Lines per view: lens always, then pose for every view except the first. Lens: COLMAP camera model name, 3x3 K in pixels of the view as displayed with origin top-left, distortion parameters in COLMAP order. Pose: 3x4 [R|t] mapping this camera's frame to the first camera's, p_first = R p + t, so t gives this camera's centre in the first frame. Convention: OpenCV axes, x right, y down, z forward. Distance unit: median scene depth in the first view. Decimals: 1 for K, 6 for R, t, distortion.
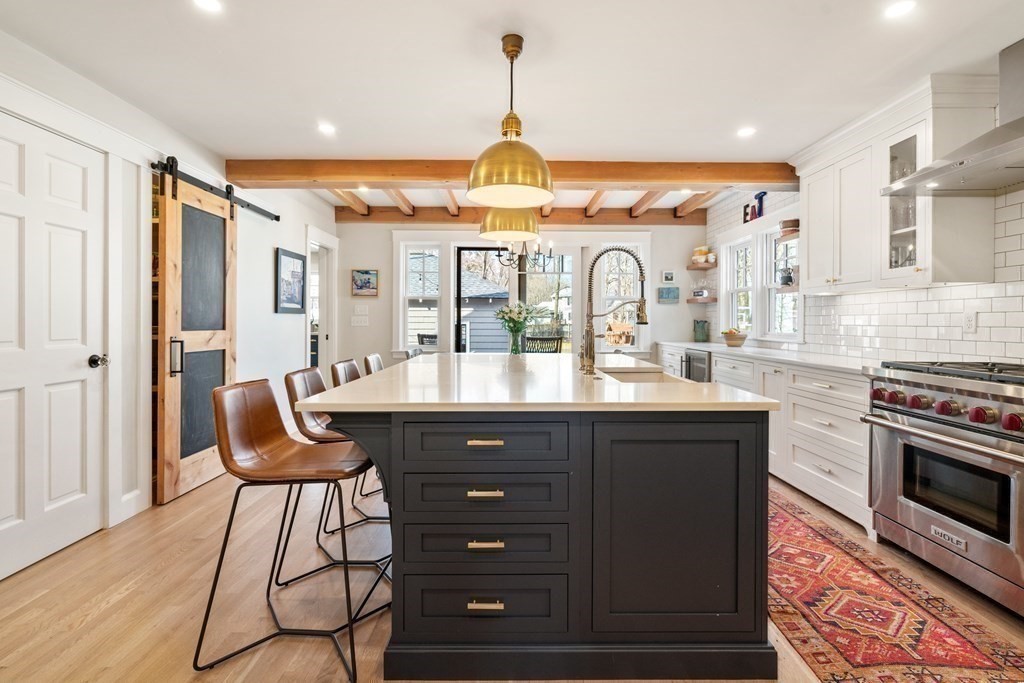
lens RADIAL K [[480.9, 0, 513.6], [0, 480.9, 318.4], [0, 0, 1]] dist [-0.001043, 0.000485]
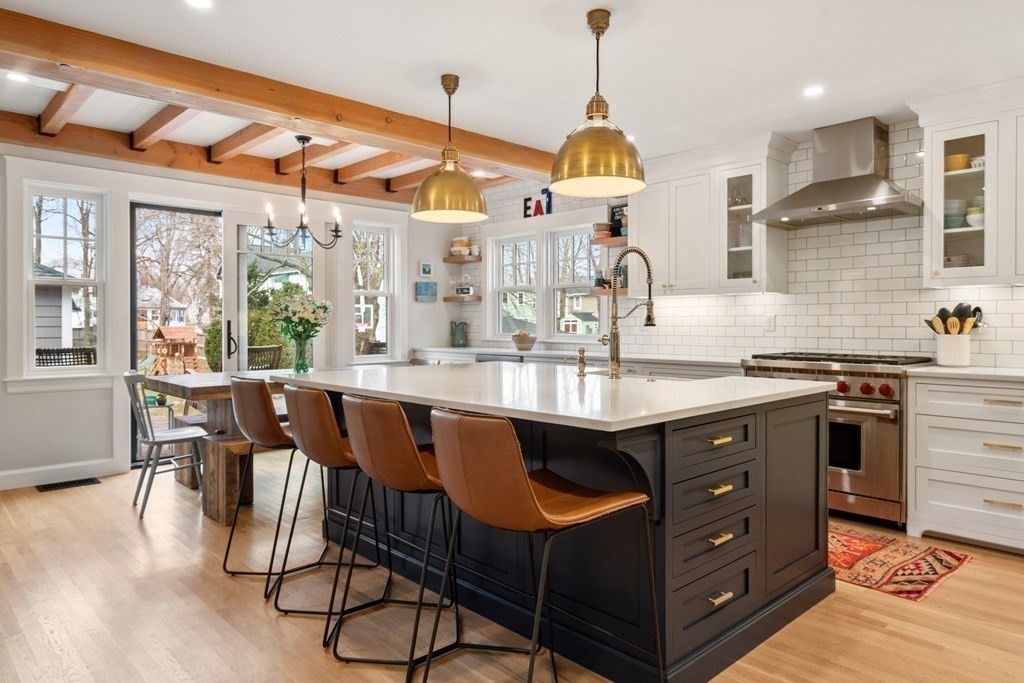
lens RADIAL K [[660.5, 0, 515.0], [0, 660.5, 319.3], [0, 0, 1]] dist [-0.000147, 0.000928]
pose [[0.731205, 0.000299, 0.682158, -0.643585], [-0.000584, 1.000000, 0.000188, -0.001428], [-0.682158, -0.000535, 0.731205, 0.125815]]
